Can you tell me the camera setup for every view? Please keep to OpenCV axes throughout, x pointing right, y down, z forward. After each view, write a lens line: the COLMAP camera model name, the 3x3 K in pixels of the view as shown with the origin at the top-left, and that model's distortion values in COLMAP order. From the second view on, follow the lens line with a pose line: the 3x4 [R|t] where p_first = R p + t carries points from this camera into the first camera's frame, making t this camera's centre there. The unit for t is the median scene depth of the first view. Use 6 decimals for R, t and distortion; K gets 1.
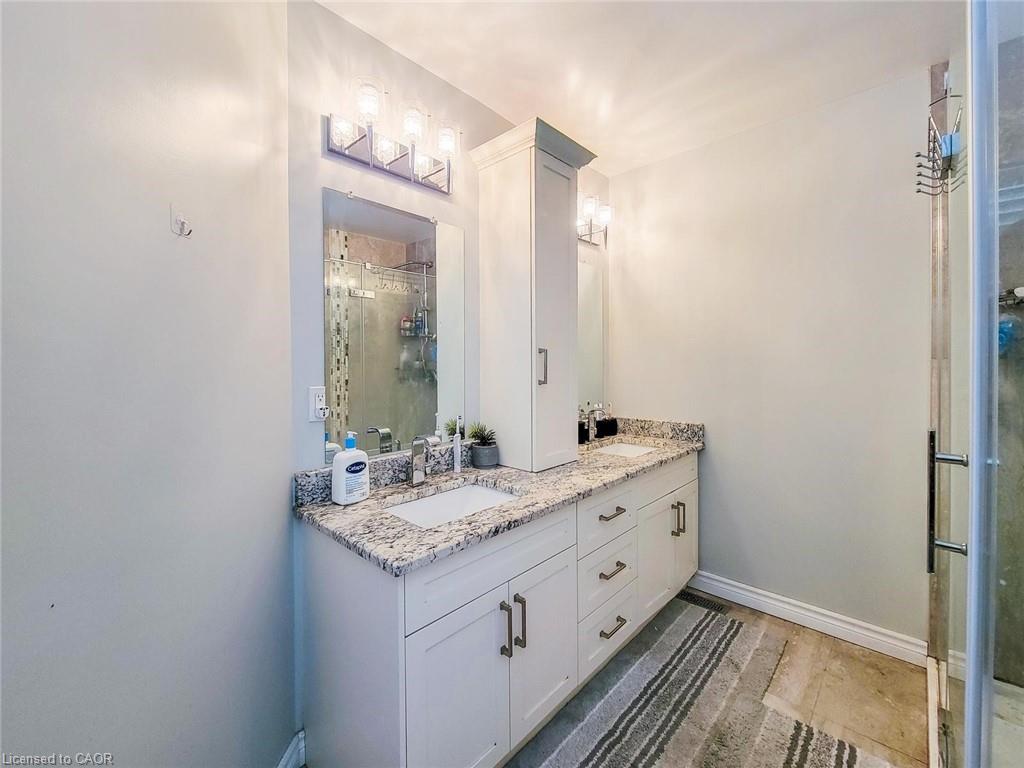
lens RADIAL K [[421.3, 0, 512.4], [0, 421.3, 377.9], [0, 0, 1]] dist [0.000881, 0.000047]
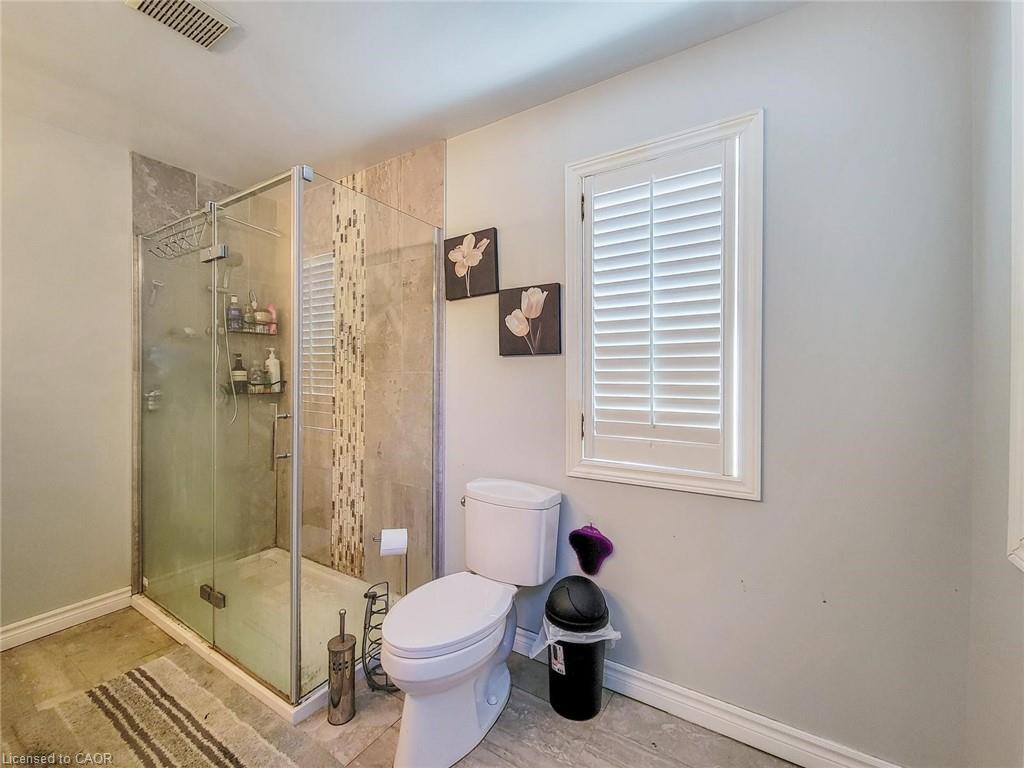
lens RADIAL K [[421.3, 0, 511.9], [0, 421.3, 381.3], [0, 0, 1]] dist [0.000881, 0.000047]
pose [[-0.199089, -0.001618, 0.979980, -0.609279], [0.009060, 0.999953, 0.003491, -0.007437], [-0.979940, 0.009573, -0.199065, 0.098304]]
